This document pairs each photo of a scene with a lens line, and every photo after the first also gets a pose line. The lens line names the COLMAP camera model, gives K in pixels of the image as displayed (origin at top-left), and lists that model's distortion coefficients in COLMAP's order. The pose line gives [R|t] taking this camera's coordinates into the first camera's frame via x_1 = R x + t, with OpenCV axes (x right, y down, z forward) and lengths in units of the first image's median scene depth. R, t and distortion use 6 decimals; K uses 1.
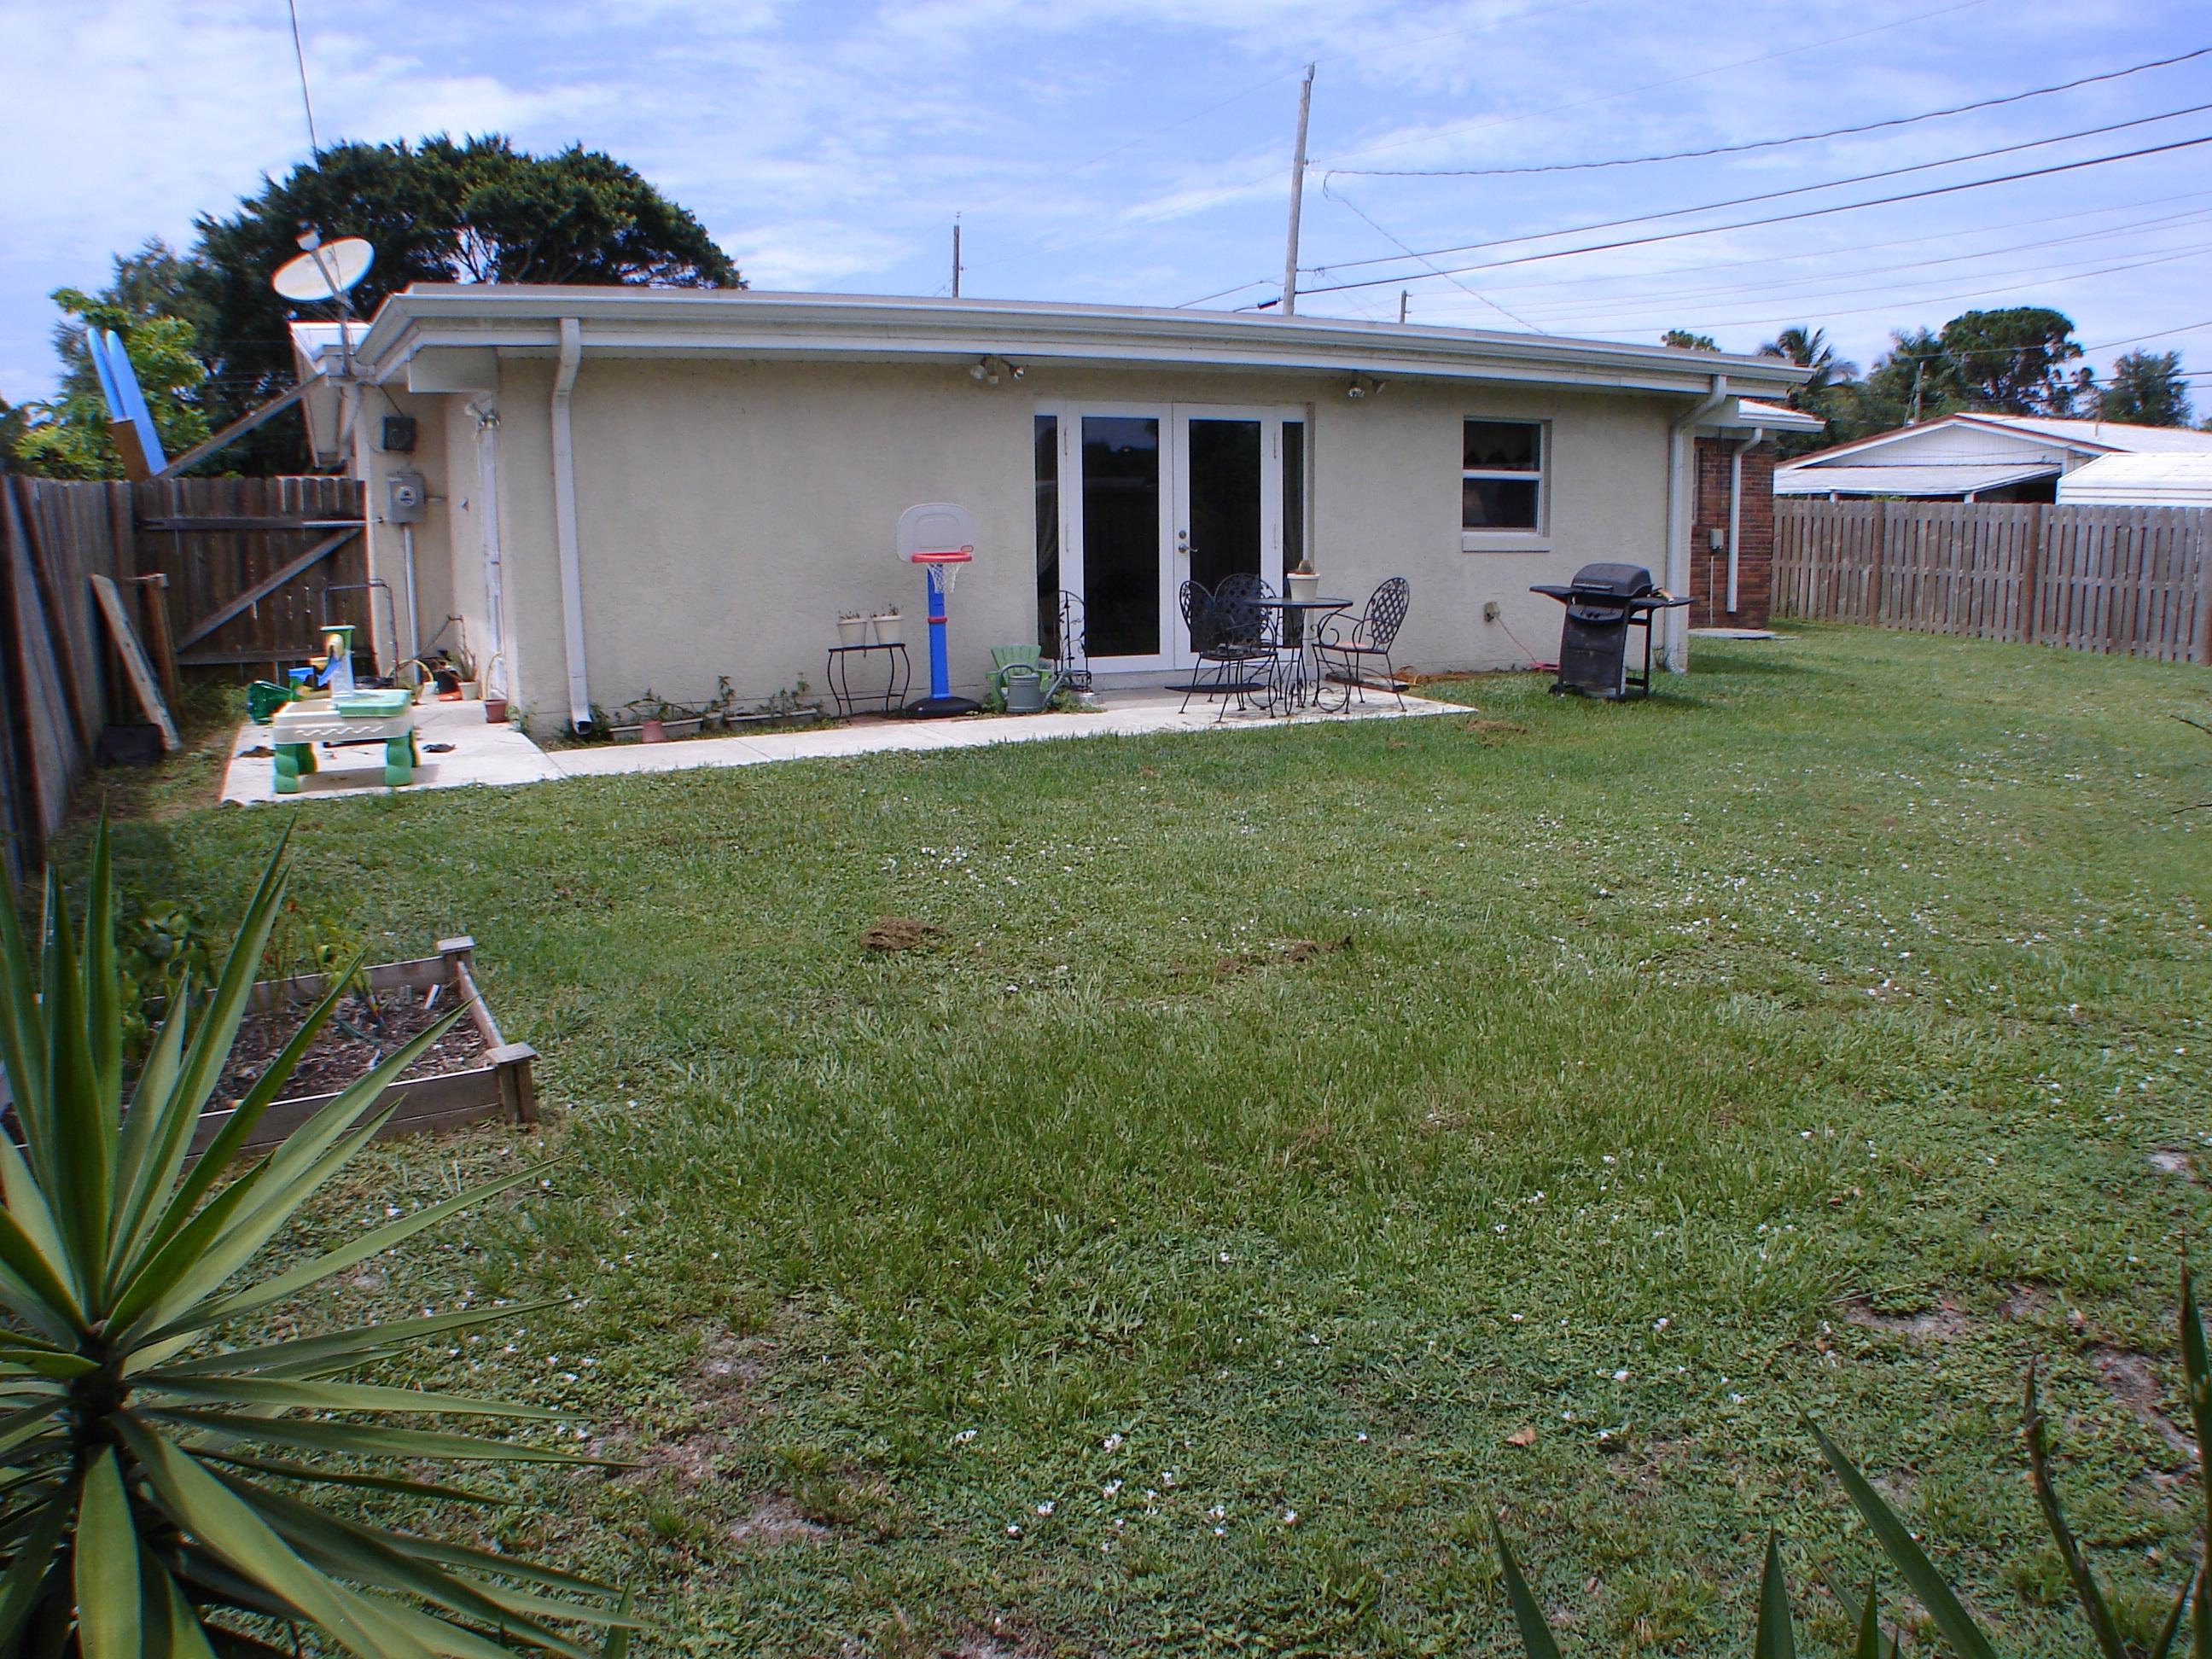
lens RADIAL K [[1762.9, 0, 1119.0], [0, 1762.9, 845.6], [0, 0, 1]] dist [-0.183272, 0.076157]
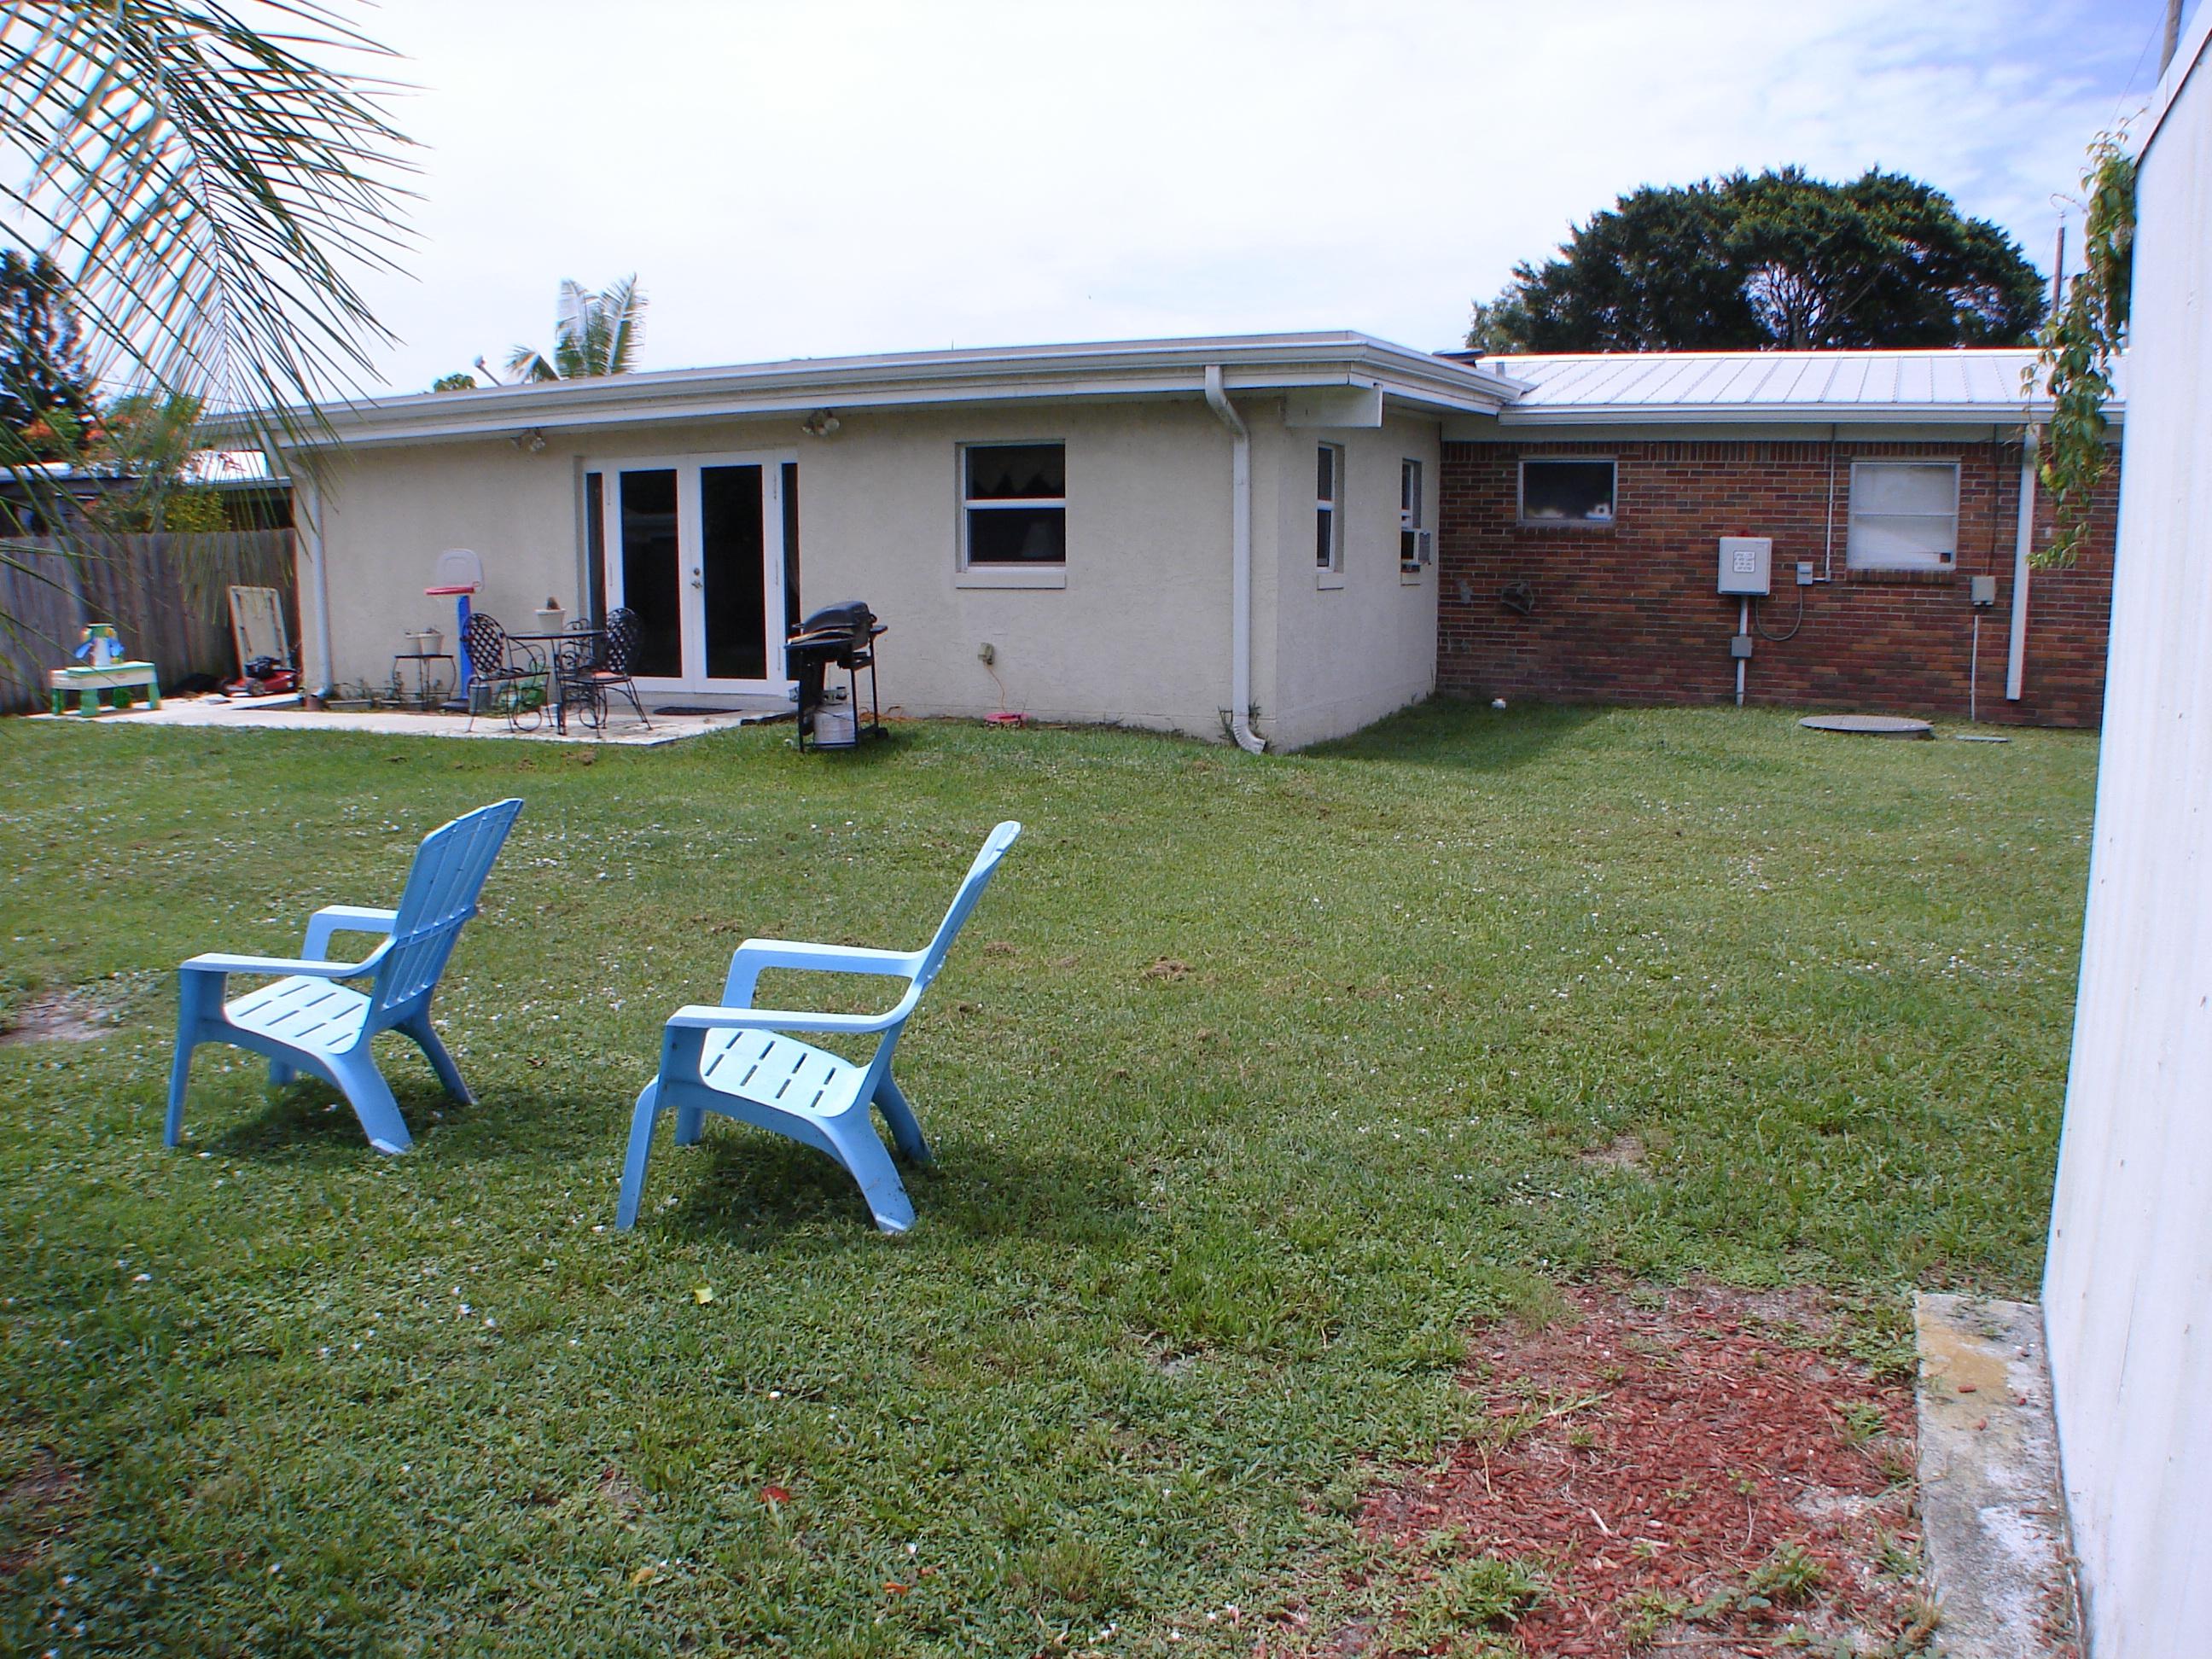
lens RADIAL K [[1762.9, 0, 1118.6], [0, 1762.9, 833.9], [0, 0, 1]] dist [-0.183272, 0.076157]
pose [[0.621450, 0.128128, -0.772906, 0.986822], [-0.146966, 0.988088, 0.045633, -0.094151], [0.769546, 0.085232, 0.632878, 0.481297]]
